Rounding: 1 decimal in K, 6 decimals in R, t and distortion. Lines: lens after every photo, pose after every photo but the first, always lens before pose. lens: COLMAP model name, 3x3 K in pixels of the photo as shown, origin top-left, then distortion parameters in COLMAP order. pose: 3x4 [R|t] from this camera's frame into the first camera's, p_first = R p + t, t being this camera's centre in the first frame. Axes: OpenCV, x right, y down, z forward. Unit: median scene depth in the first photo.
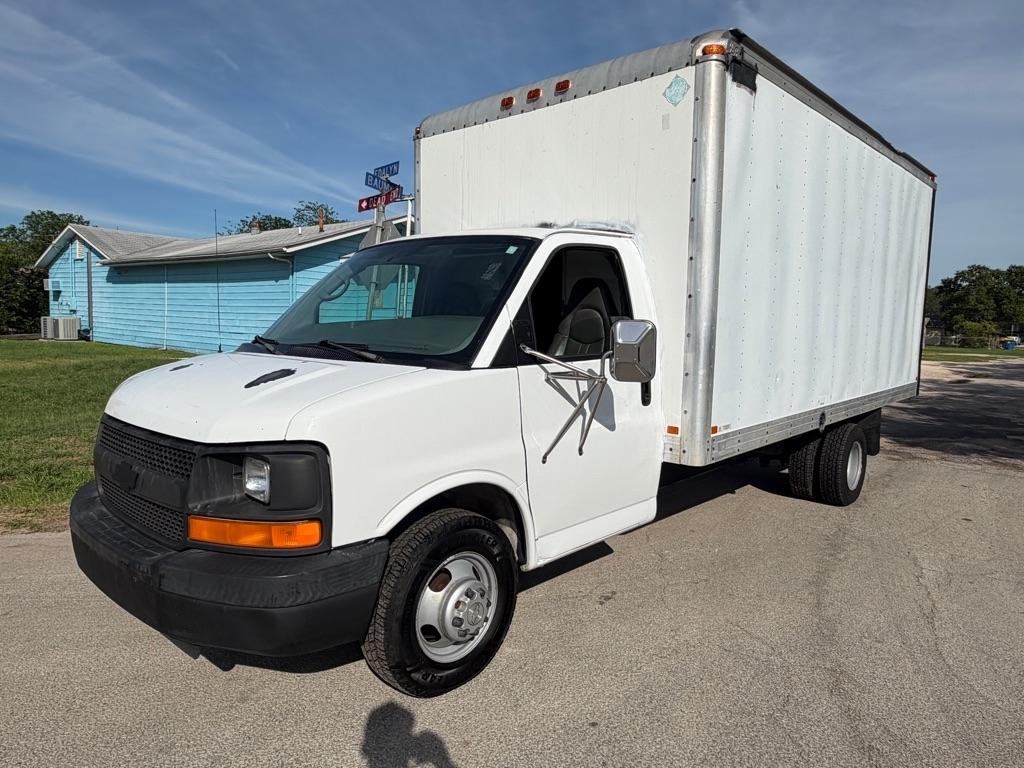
lens RADIAL K [[664.2, 0, 507.9], [0, 664.2, 385.1], [0, 0, 1]] dist [0.003904, -0.000142]
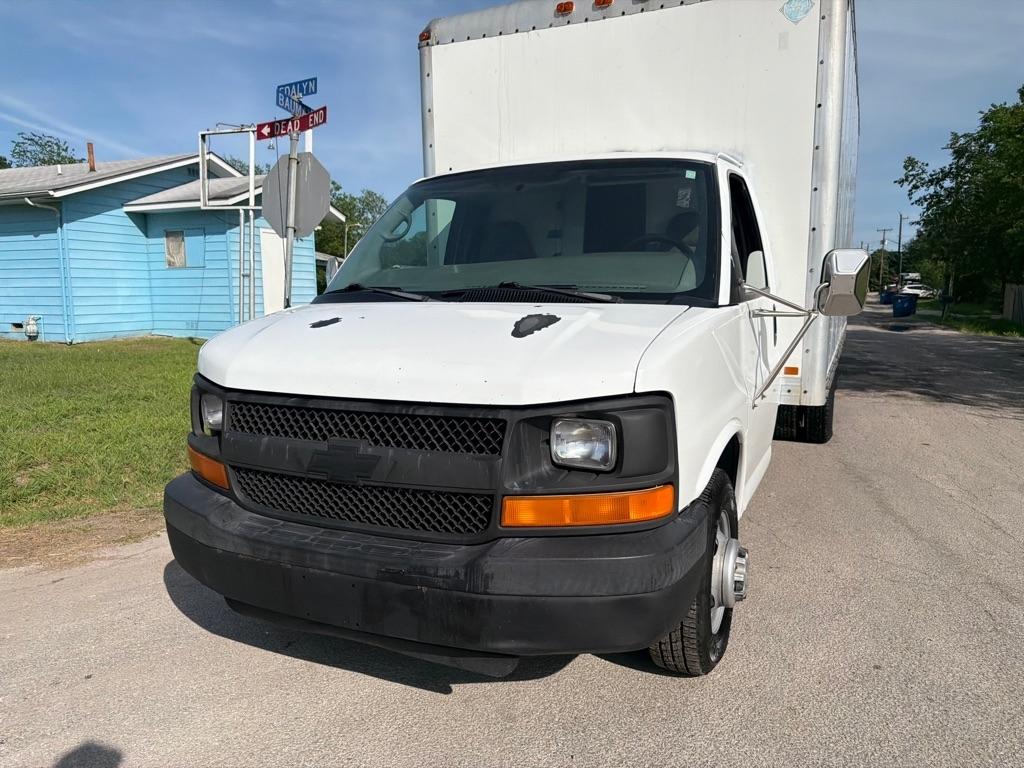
lens RADIAL K [[728.1, 0, 512.0], [0, 728.1, 395.1], [0, 0, 1]] dist [0.008858, -0.010499]
pose [[0.952749, -0.070669, 0.295422, -0.410414], [0.053487, 0.996395, 0.065853, 0.010319], [-0.299011, -0.046940, 0.953094, 0.101079]]
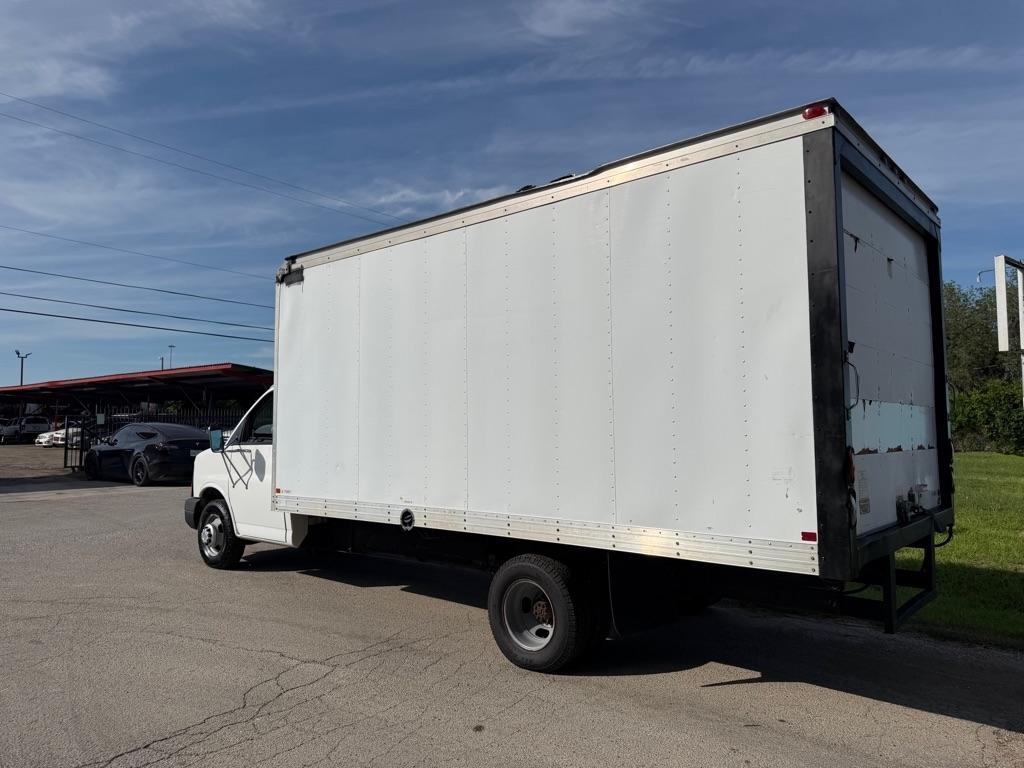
lens RADIAL K [[733.7, 0, 512.0], [0, 733.7, 387.7], [0, 0, 1]] dist [0.001206, -0.003576]
pose [[0.026747, -0.084582, -0.996057, 1.916276], [-0.102903, 0.990888, -0.086906, -0.075492], [0.994332, 0.104822, 0.017800, 1.366092]]
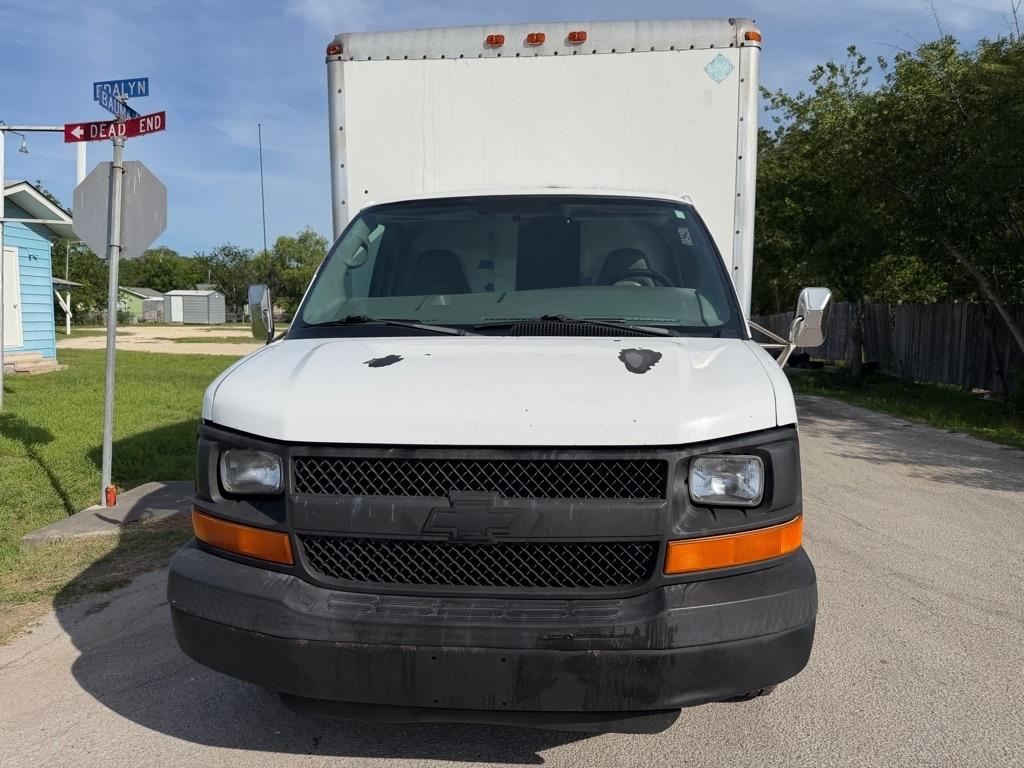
lens RADIAL K [[730.5, 0, 511.6], [0, 730.5, 386.4], [0, 0, 1]] dist [0.001883, -0.003554]
pose [[0.796649, -0.081172, 0.598967, -0.631999], [0.072369, 0.996623, 0.038809, -0.014653], [-0.600094, 0.012430, 0.799833, 0.252392]]
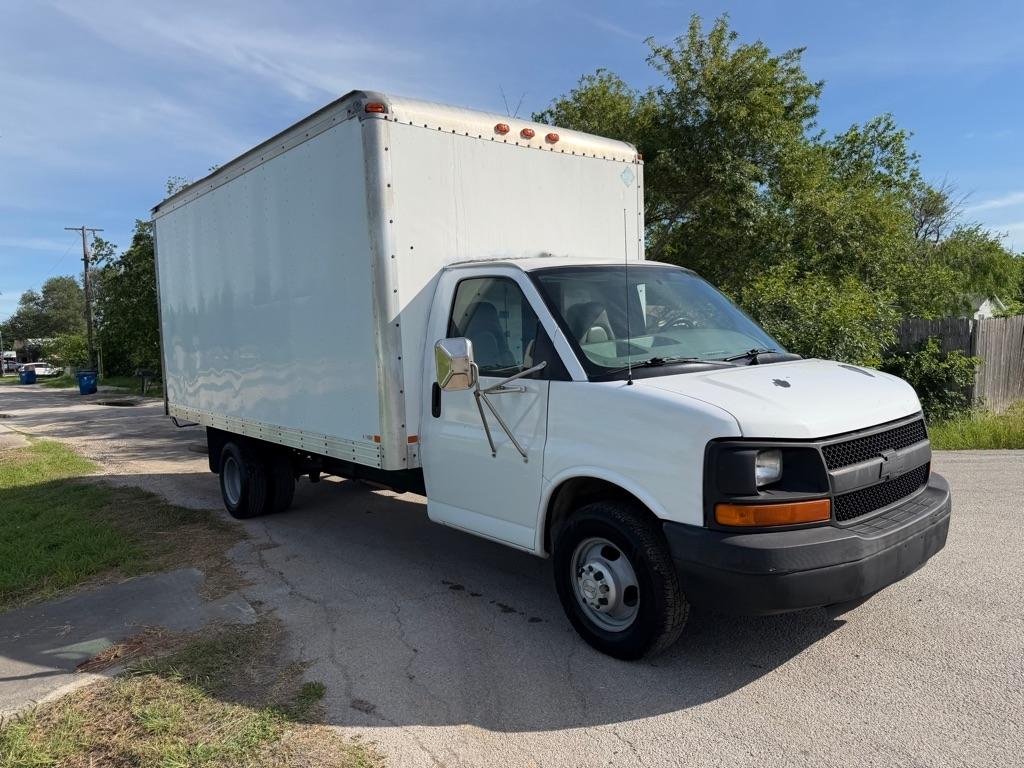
lens RADIAL K [[736.6, 0, 509.3], [0, 736.6, 393.4], [0, 0, 1]] dist [0.005537, -0.009728]
pose [[0.128633, -0.101573, 0.986477, -1.247912], [0.141653, 0.986423, 0.083097, -0.123485], [-0.981523, 0.129048, 0.141274, 0.947962]]
